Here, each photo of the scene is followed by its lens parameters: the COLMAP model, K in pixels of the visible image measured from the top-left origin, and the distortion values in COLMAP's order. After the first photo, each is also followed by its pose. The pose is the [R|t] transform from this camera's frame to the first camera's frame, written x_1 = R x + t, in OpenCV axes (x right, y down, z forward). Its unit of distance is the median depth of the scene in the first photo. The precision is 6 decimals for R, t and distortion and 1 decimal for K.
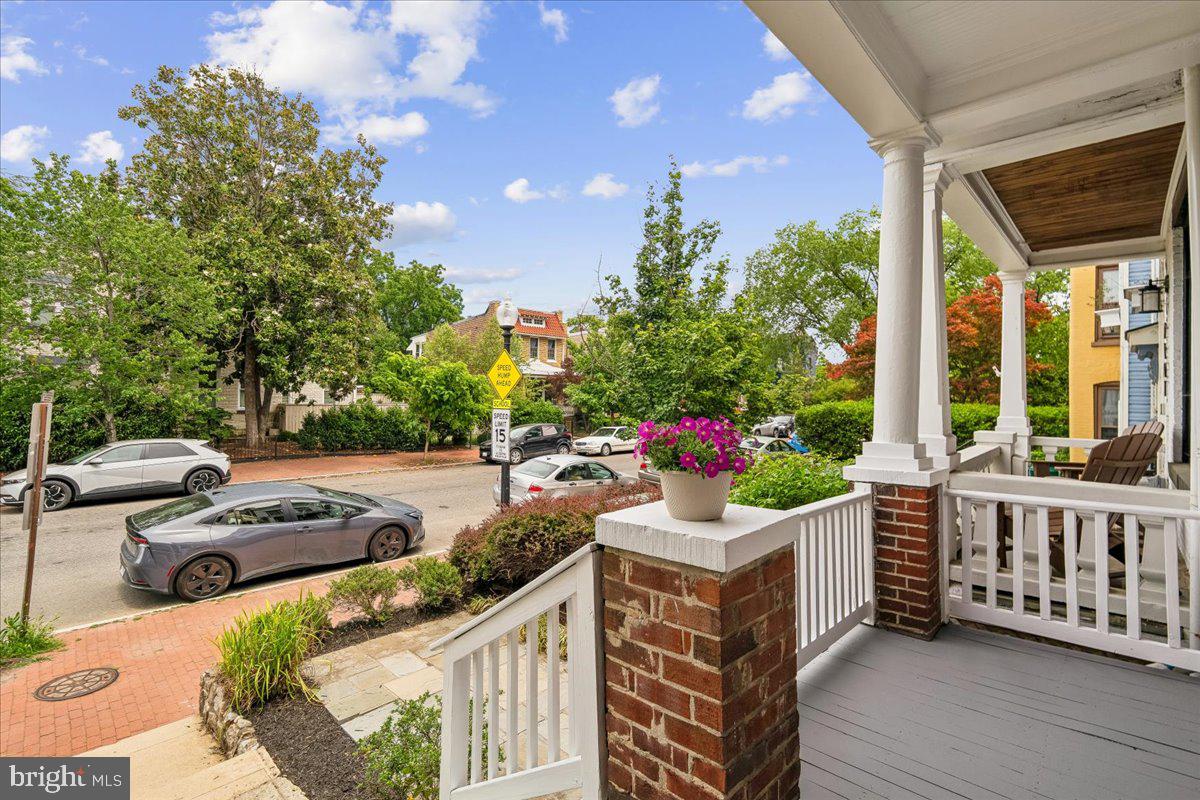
lens RADIAL K [[536.5, 0, 615.8], [0, 536.5, 394.1], [0, 0, 1]] dist [-0.020175, 0.000318]
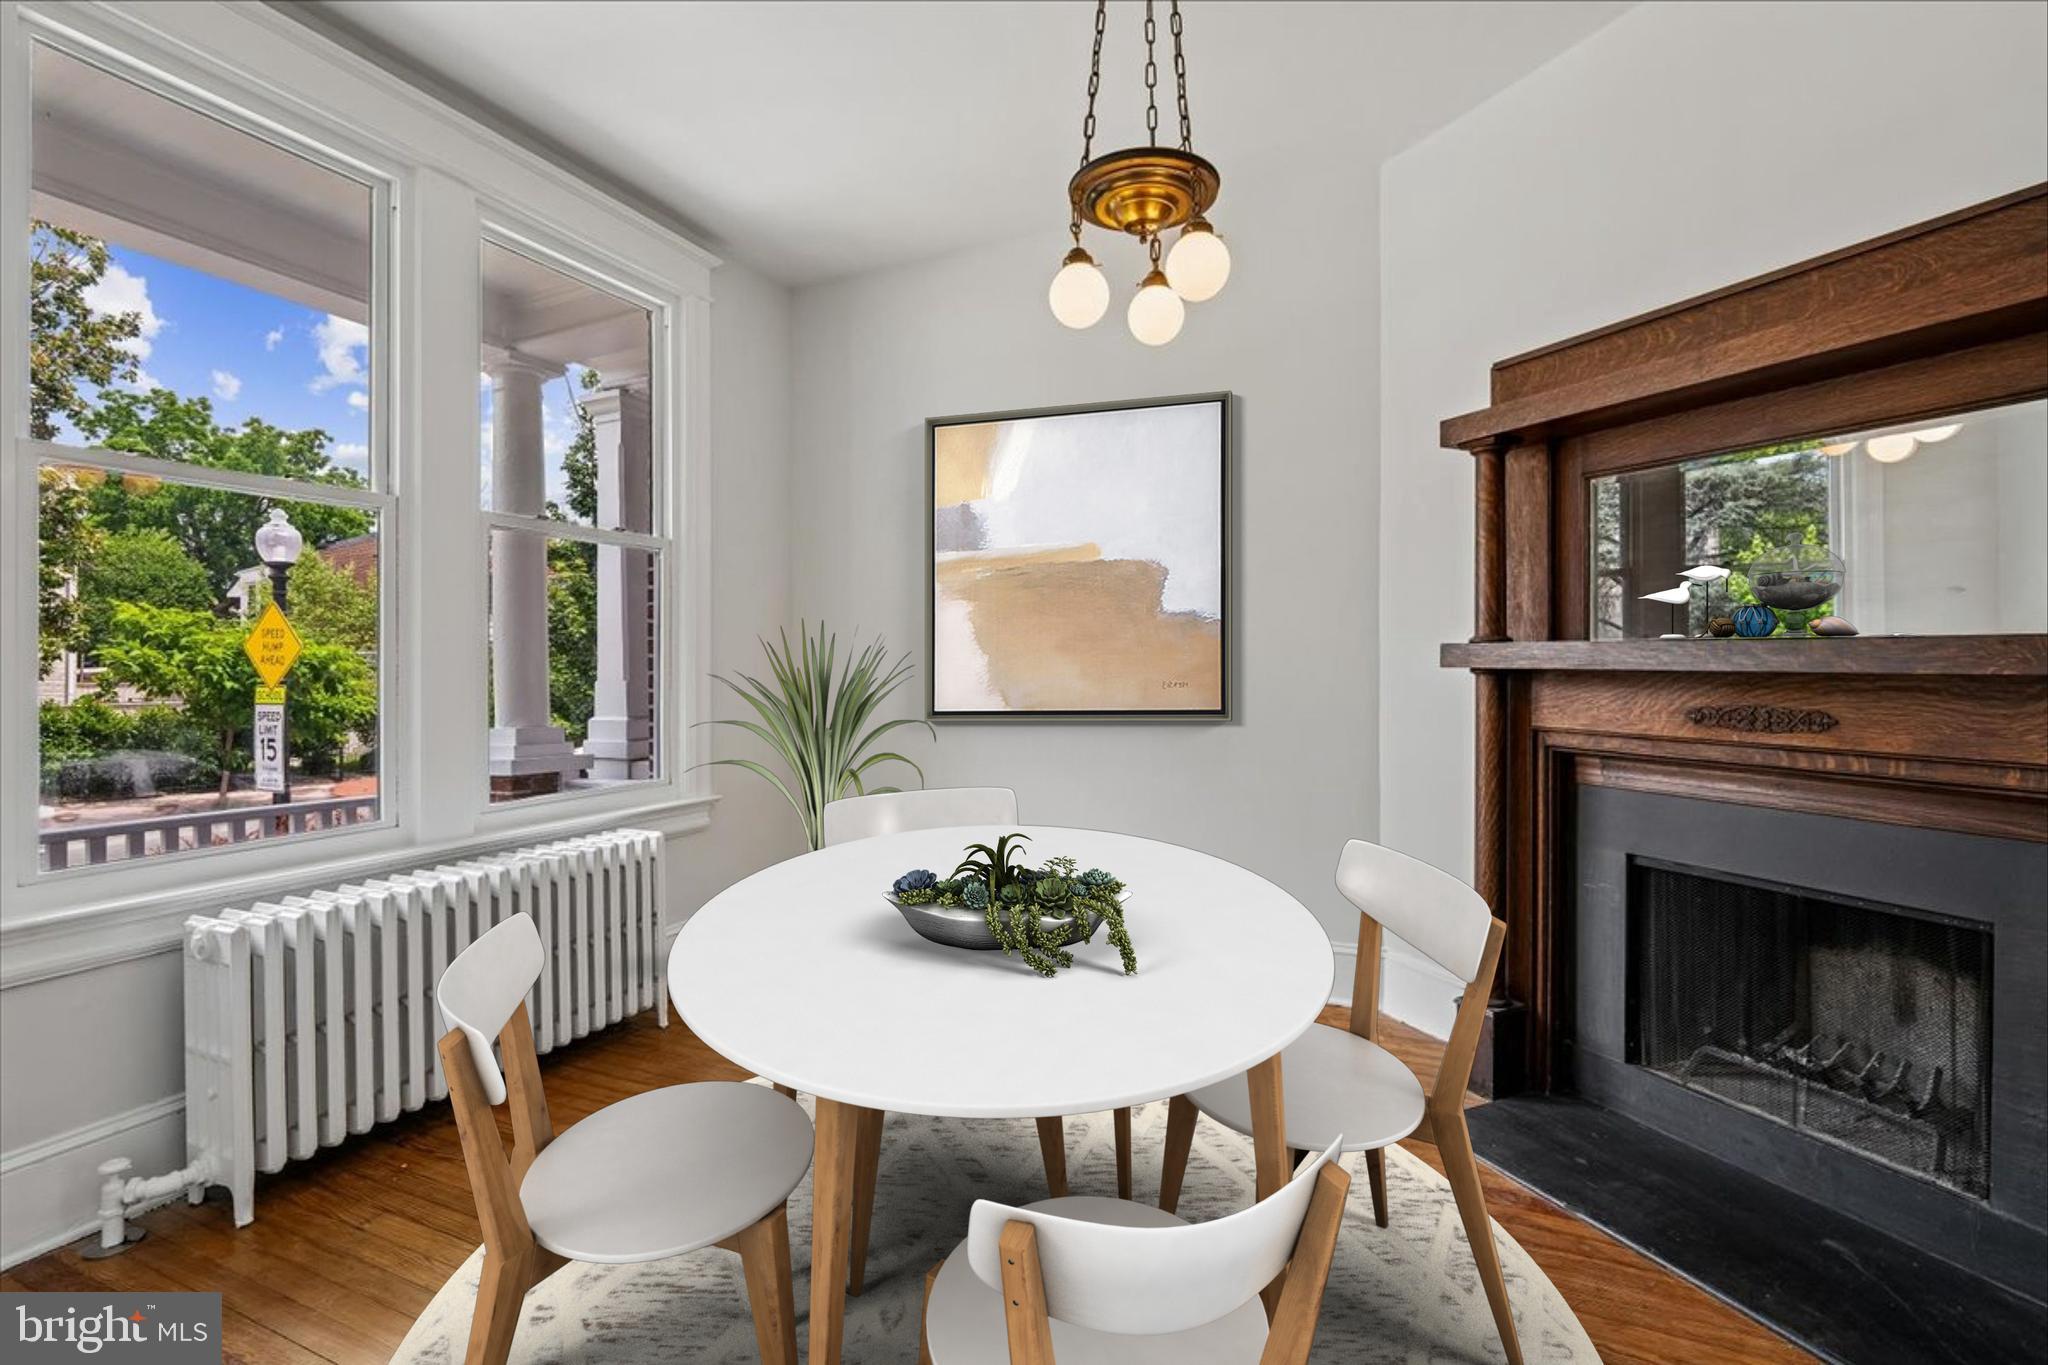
lens RADIAL K [[915.8, 0, 1025.3], [0, 915.8, 663.8], [0, 0, 1]] dist [-0.003563, -0.000283]
pose [[0.955264, -0.015825, 0.295329, 0.135760], [0.018457, 0.999811, -0.006127, 0.002626], [-0.295176, 0.011304, 0.955376, -0.093868]]
